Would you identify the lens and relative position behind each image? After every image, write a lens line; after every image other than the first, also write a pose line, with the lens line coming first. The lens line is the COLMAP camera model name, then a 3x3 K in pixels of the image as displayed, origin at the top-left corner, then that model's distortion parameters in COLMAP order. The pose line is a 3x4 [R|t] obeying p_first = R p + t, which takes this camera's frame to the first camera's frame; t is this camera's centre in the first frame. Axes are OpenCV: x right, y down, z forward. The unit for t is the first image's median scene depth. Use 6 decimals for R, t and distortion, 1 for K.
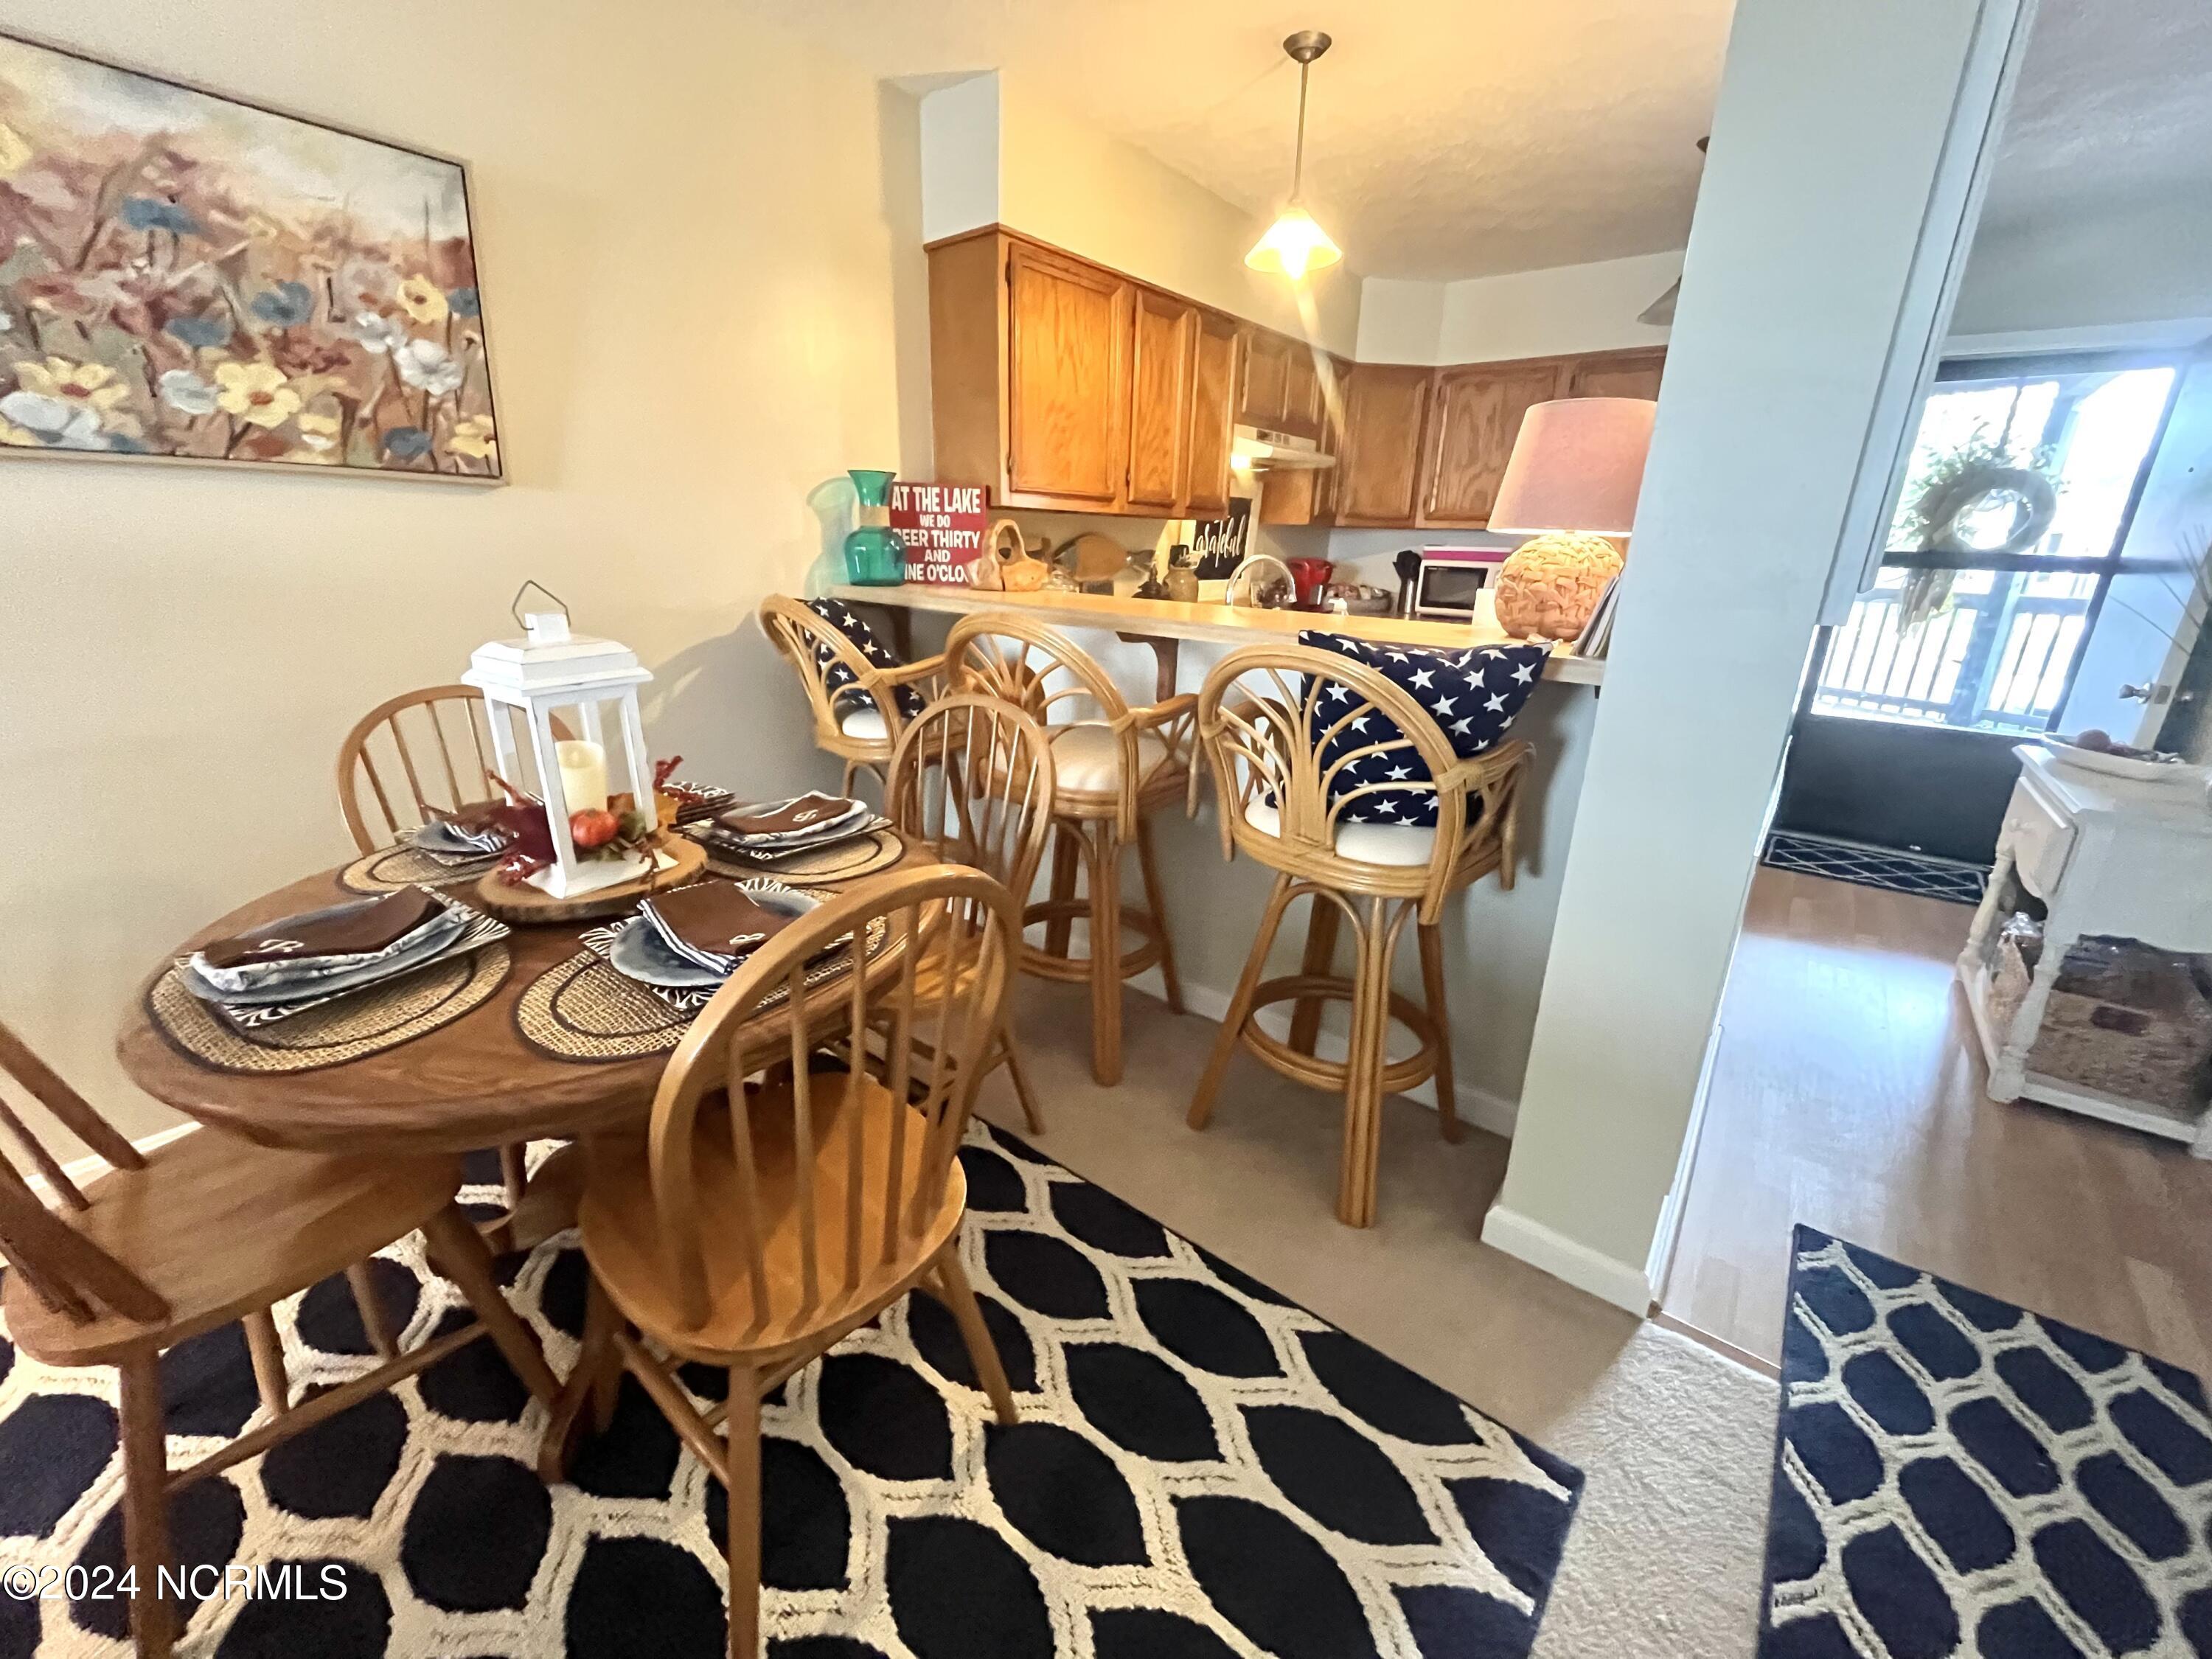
lens RADIAL K [[897.4, 0, 1097.4], [0, 897.4, 825.6], [0, 0, 1]] dist [-0.002220, -0.000284]
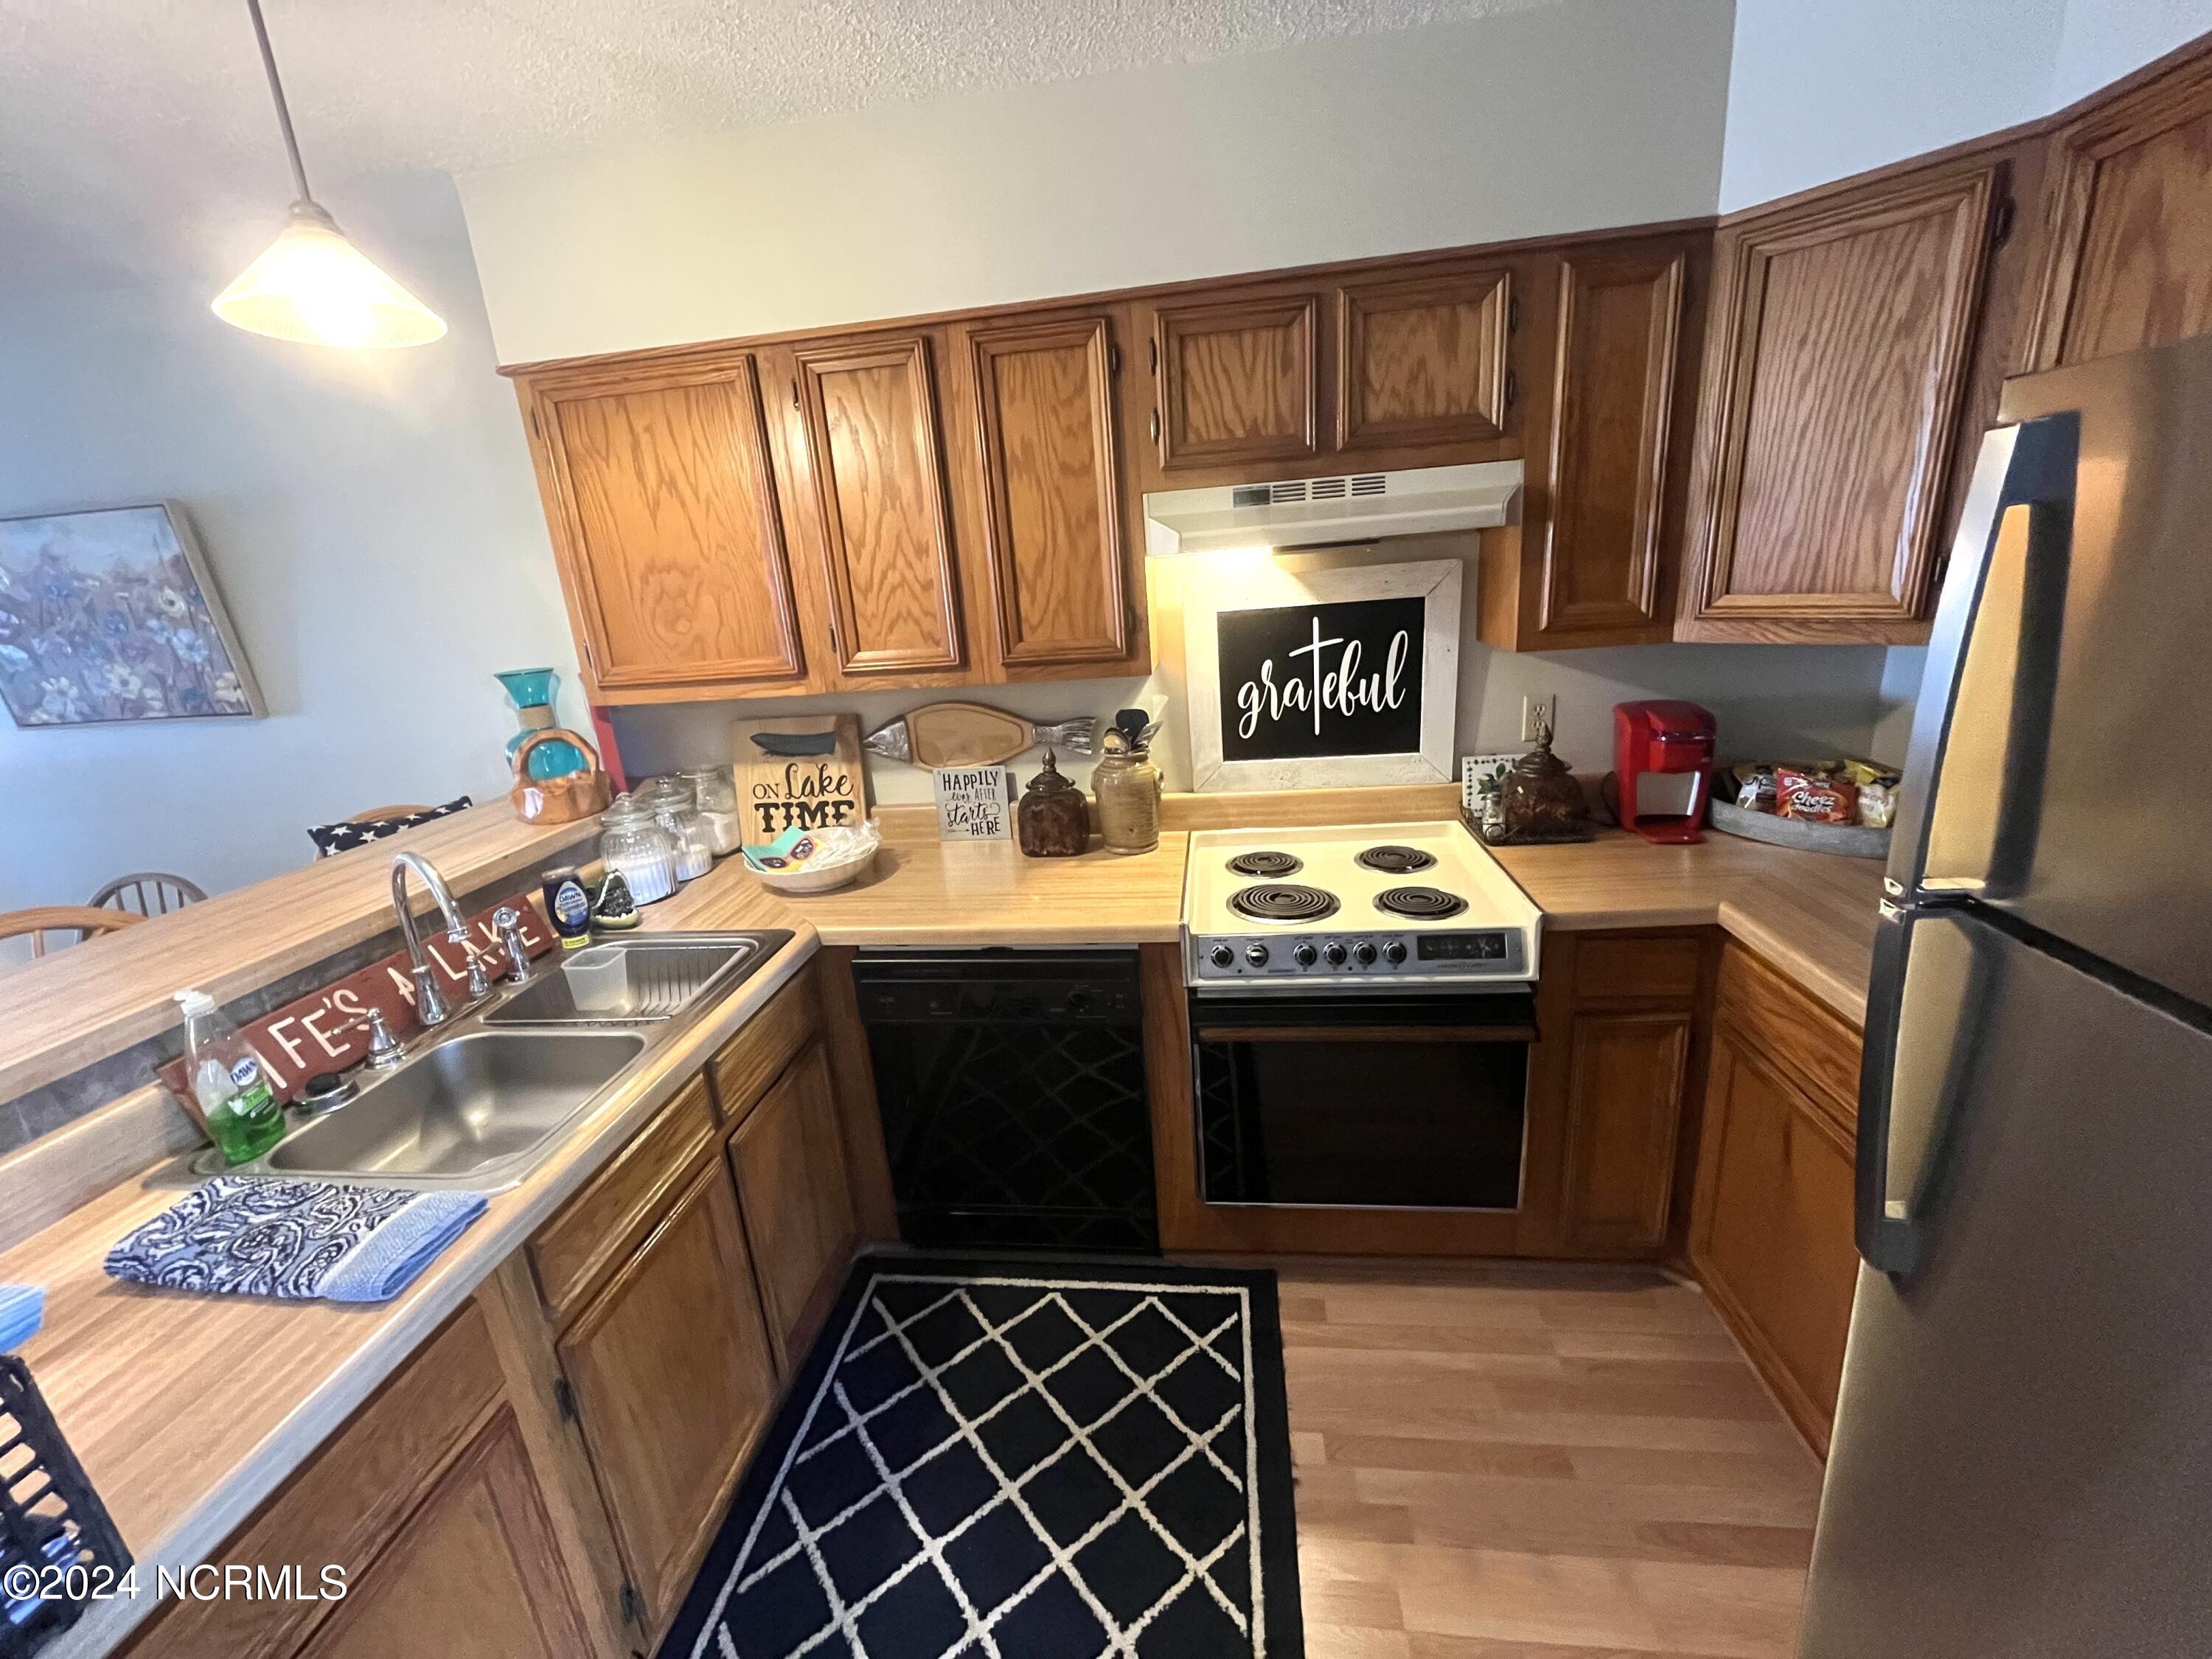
lens RADIAL K [[897.4, 0, 1097.4], [0, 897.4, 825.6], [0, 0, 1]] dist [-0.002220, -0.000284]
pose [[0.515318, 0.184508, -0.836902, 1.231332], [-0.176846, 0.978425, 0.106817, -0.646689], [0.838554, 0.092958, 0.536830, 1.486851]]
